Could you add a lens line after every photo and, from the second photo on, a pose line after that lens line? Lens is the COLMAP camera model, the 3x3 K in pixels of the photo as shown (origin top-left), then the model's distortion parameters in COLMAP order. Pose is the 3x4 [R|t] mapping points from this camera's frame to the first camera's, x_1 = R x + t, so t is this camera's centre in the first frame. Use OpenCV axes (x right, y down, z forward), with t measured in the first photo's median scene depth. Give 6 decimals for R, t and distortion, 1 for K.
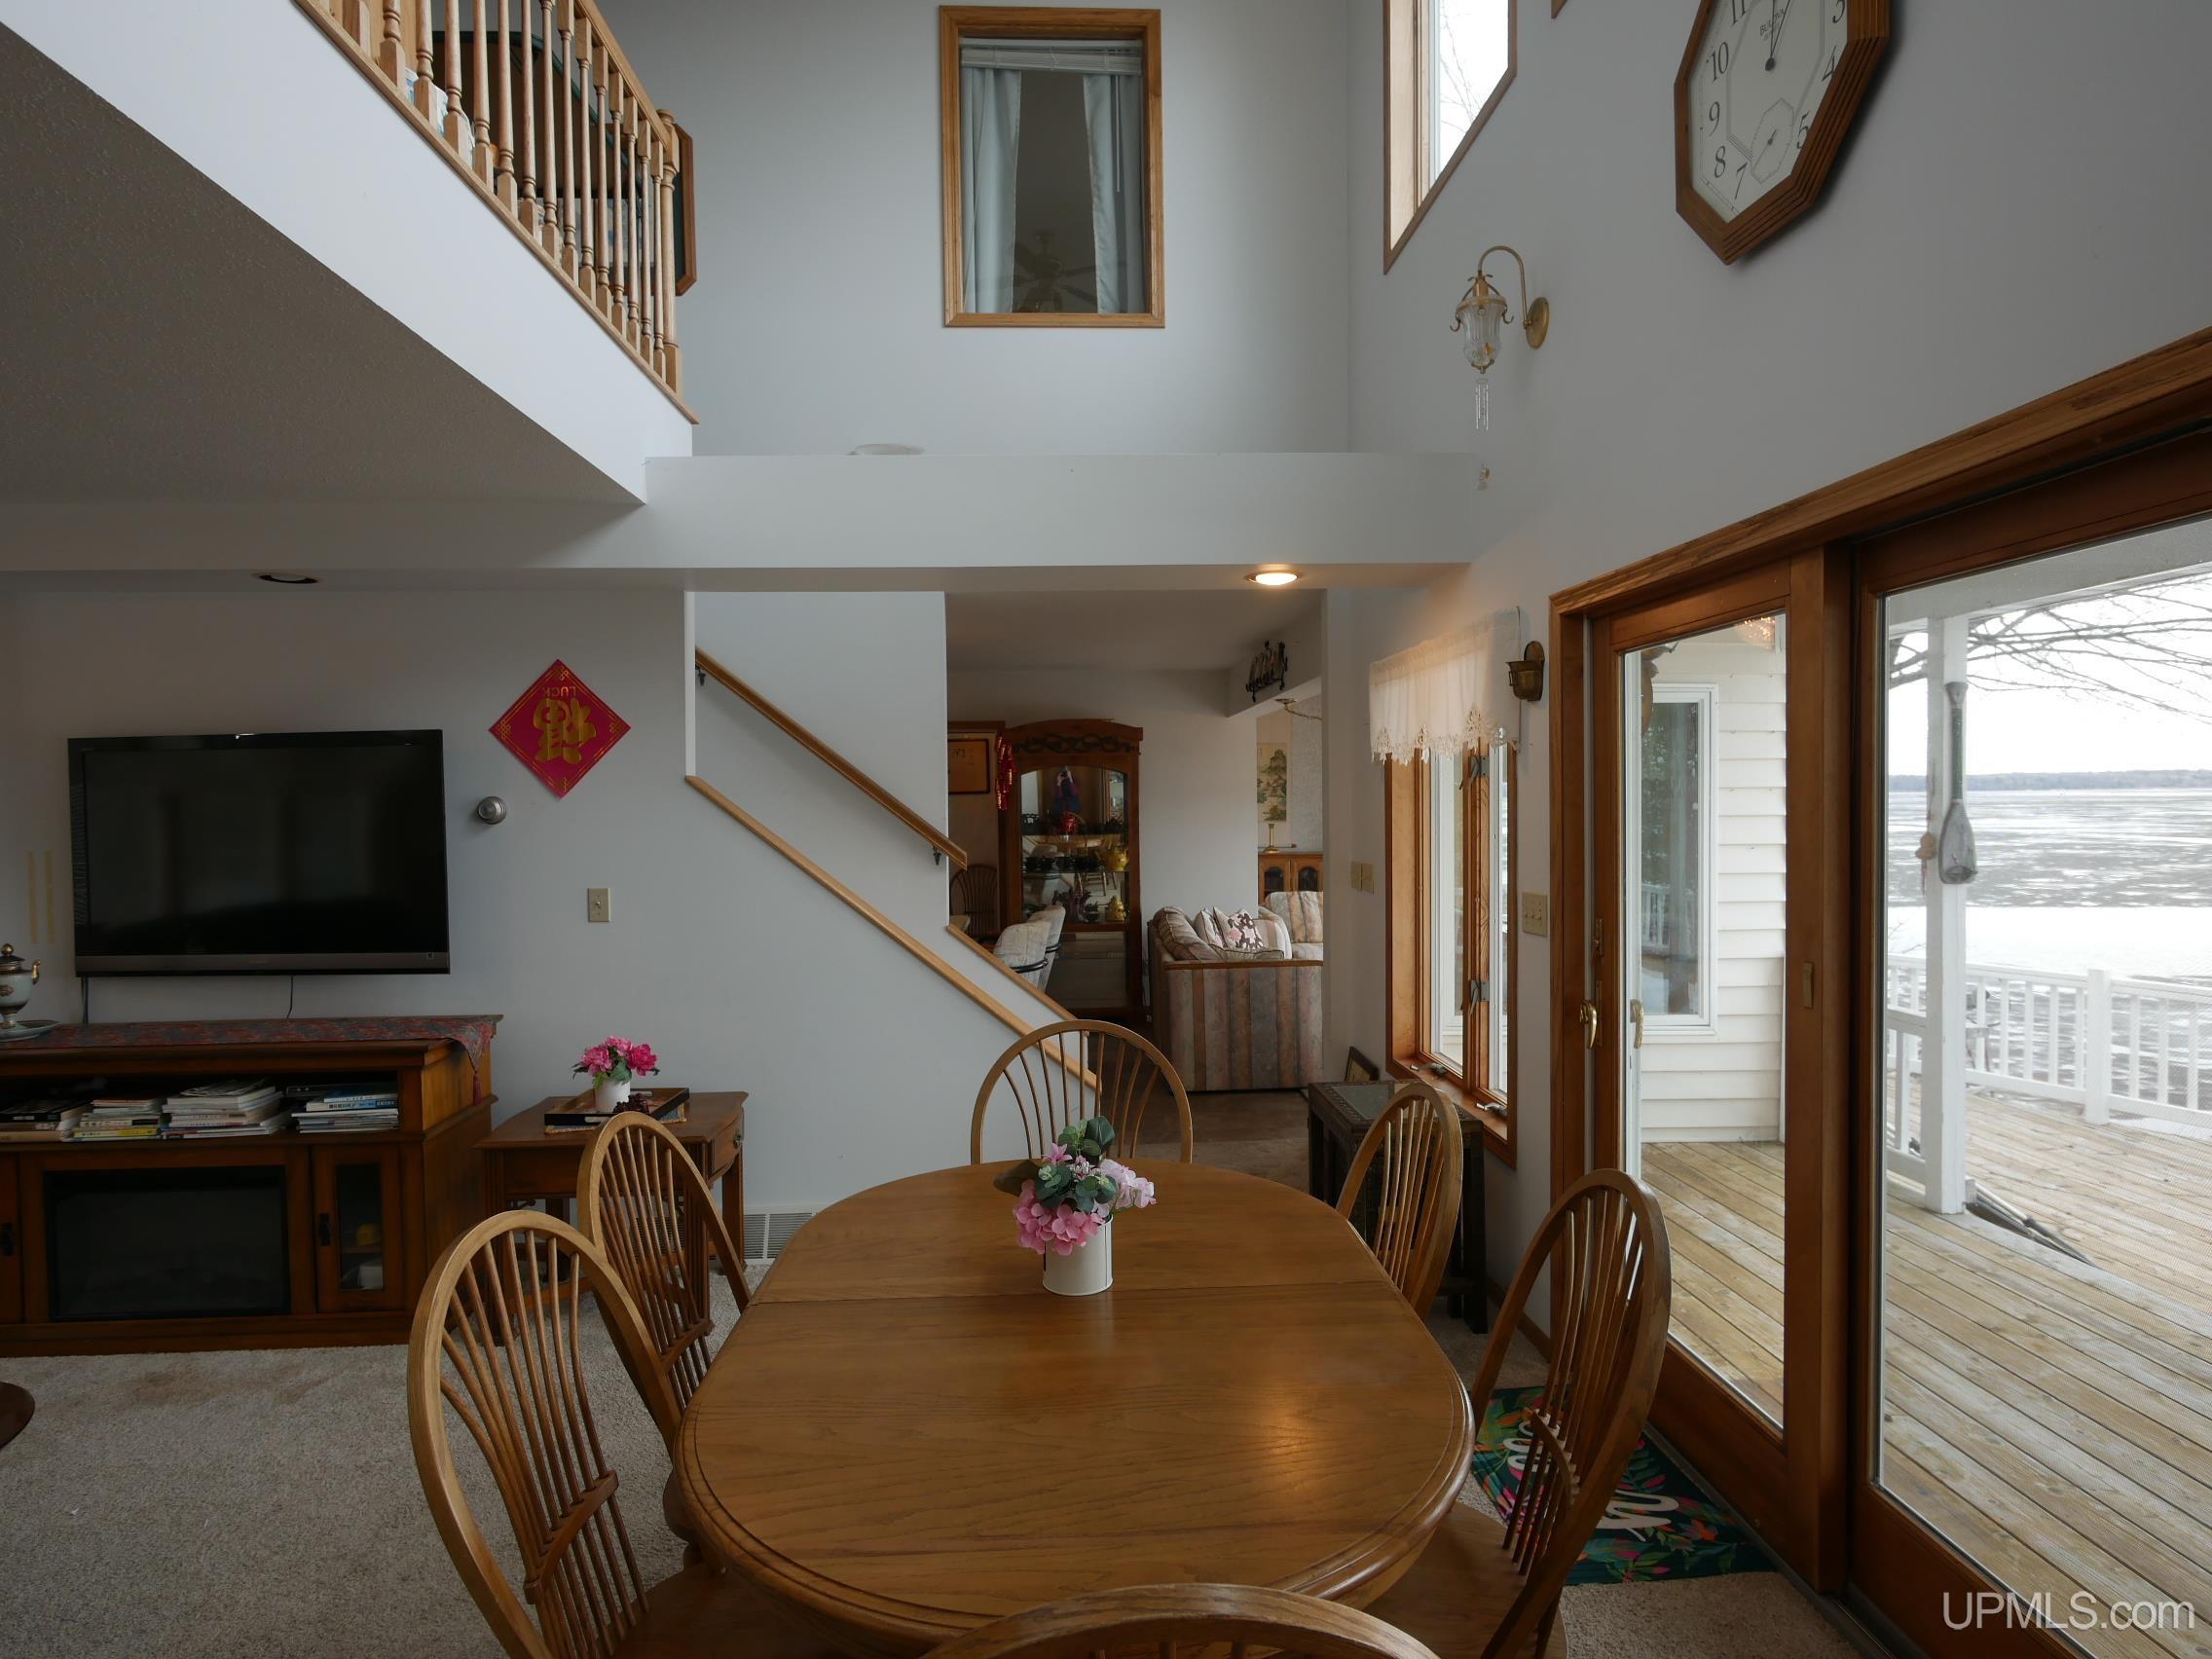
lens RADIAL K [[1220.2, 0, 1101.2], [0, 1220.2, 829.6], [0, 0, 1]] dist [-0.002215, 0.000315]
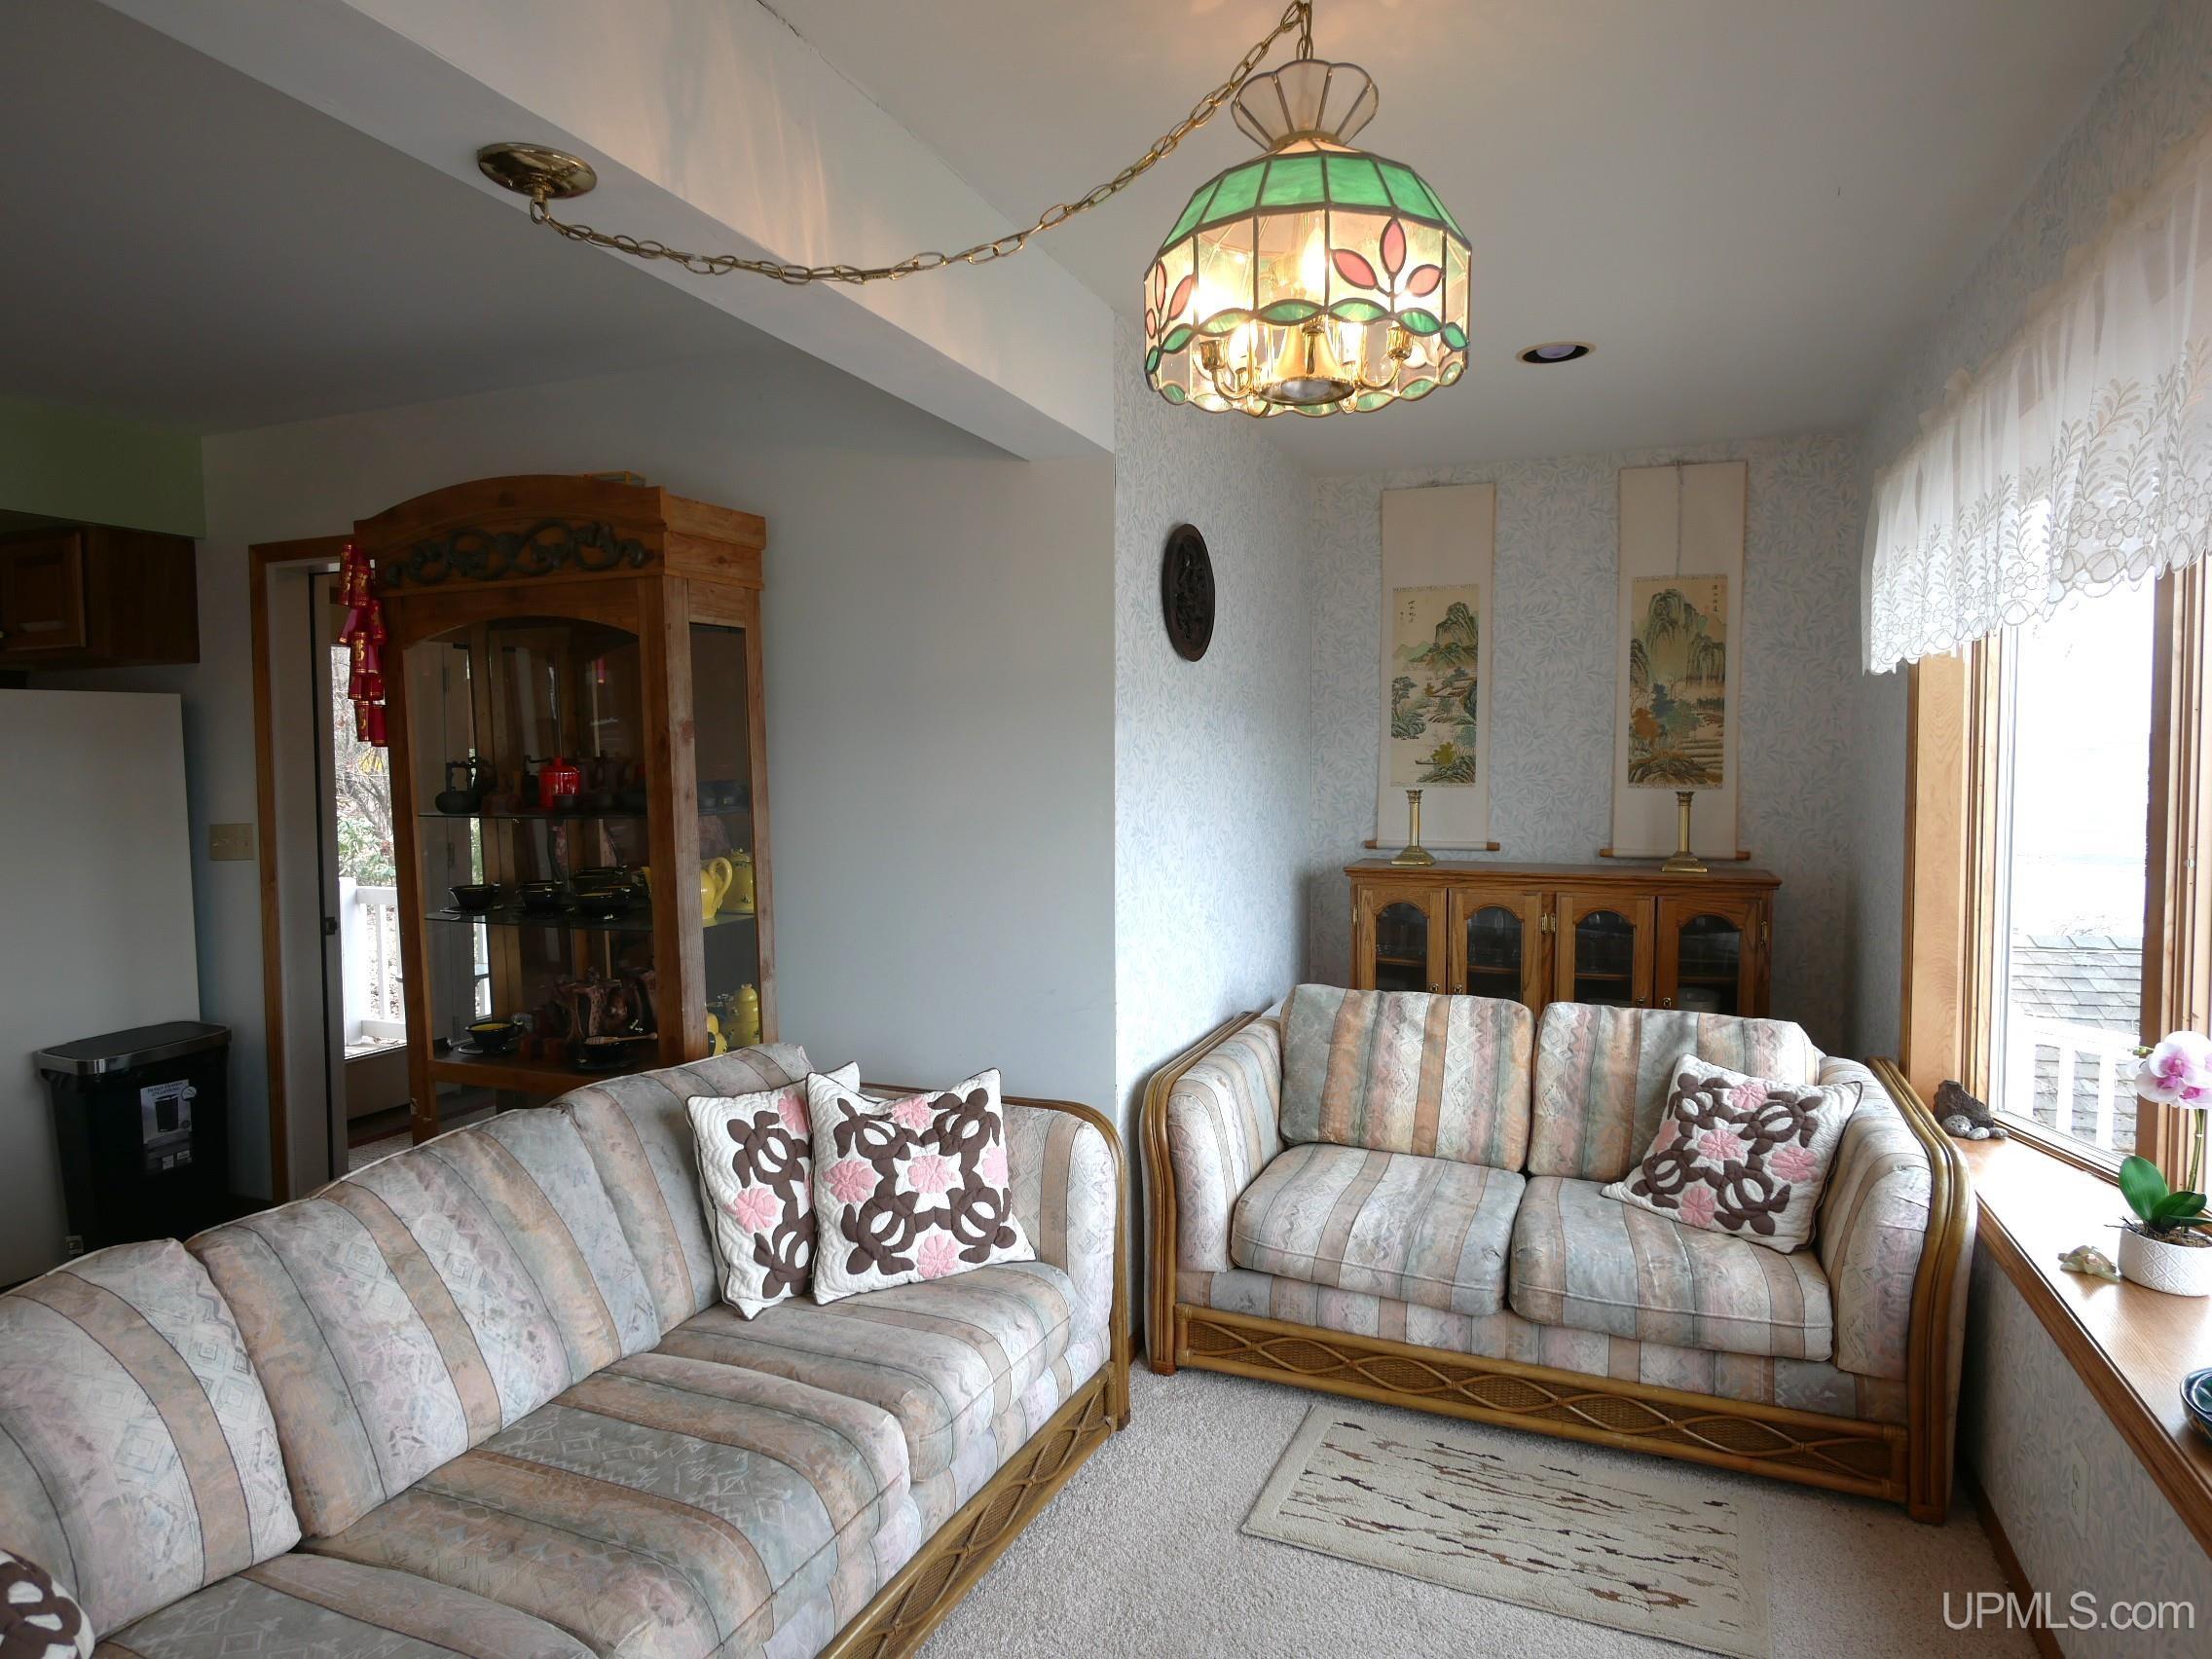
lens RADIAL K [[1294.1, 0, 1101.7], [0, 1294.1, 828.0], [0, 0, 1]] dist [-0.002200, -0.001721]
pose [[0.907514, 0.026371, -0.419194, 0.619262], [-0.012615, 0.999288, 0.035555, -0.017077], [0.419833, -0.026978, 0.907200, 1.617211]]
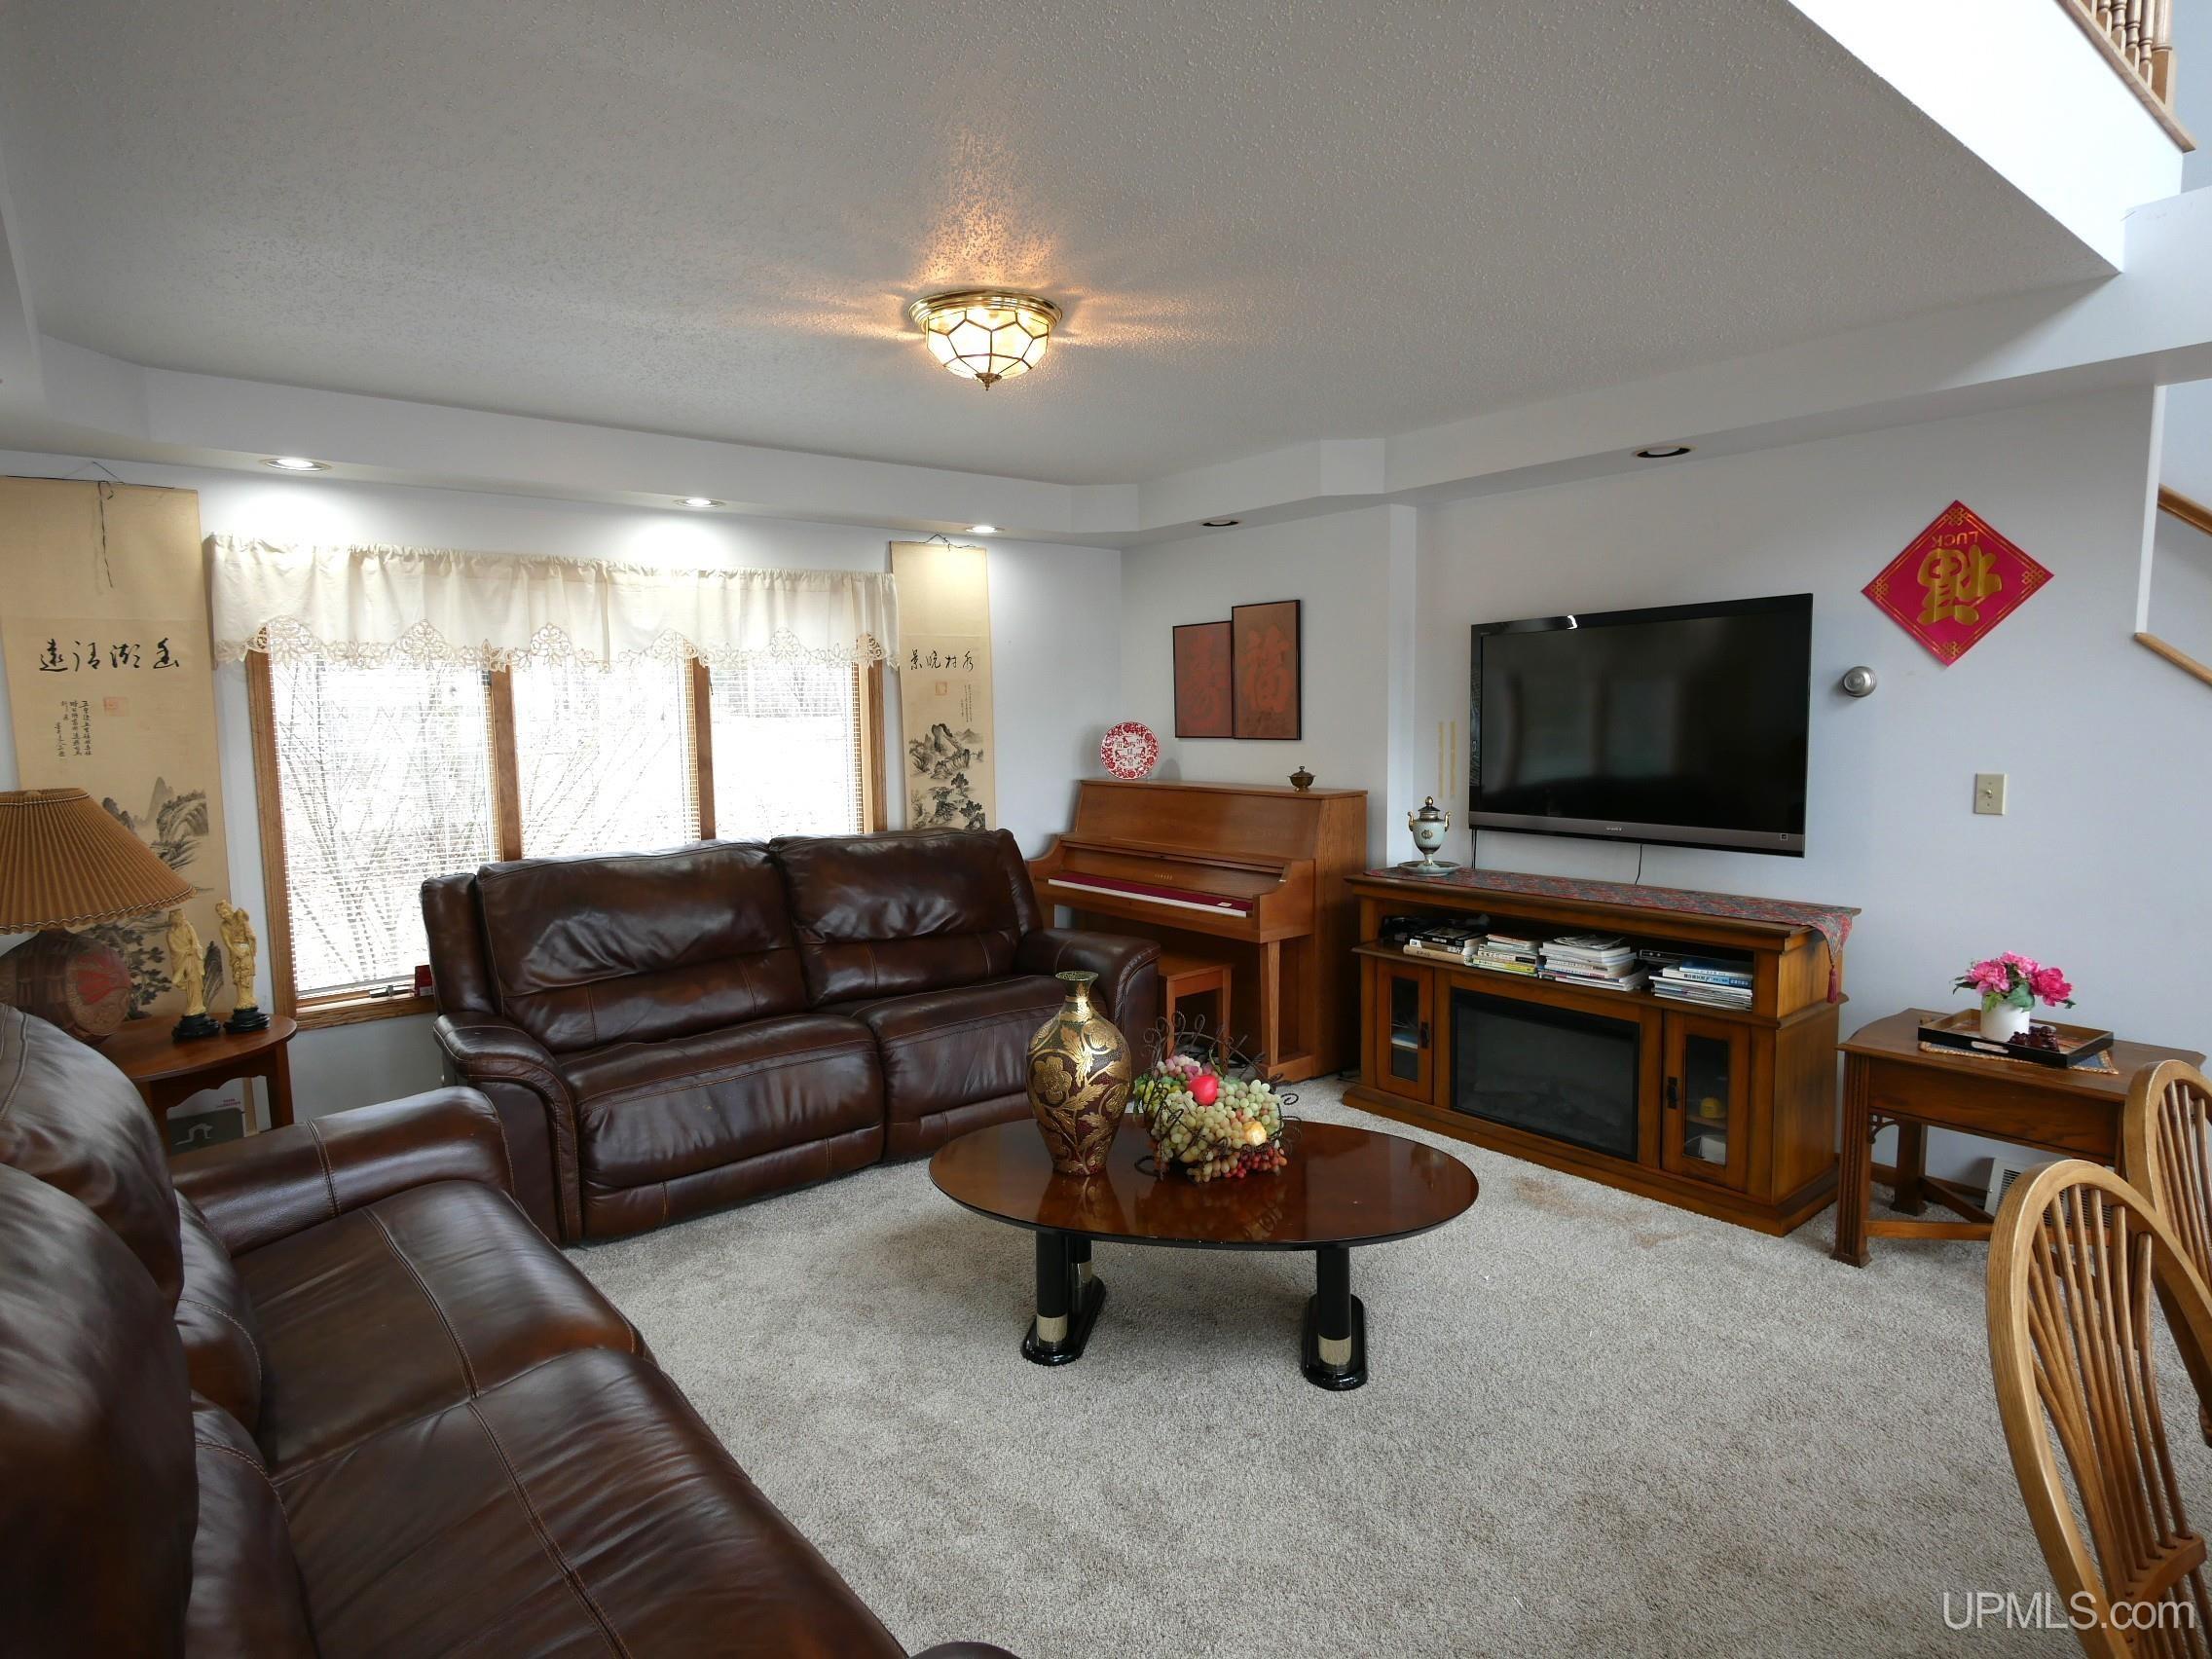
lens RADIAL K [[1220.2, 0, 1101.2], [0, 1220.2, 829.6], [0, 0, 1]] dist [-0.002215, 0.000315]
pose [[0.588828, 0.081813, -0.804107, -0.105816], [-0.009935, 0.995521, 0.094013, 0.014890], [0.808197, -0.047368, 0.587004, 0.018245]]
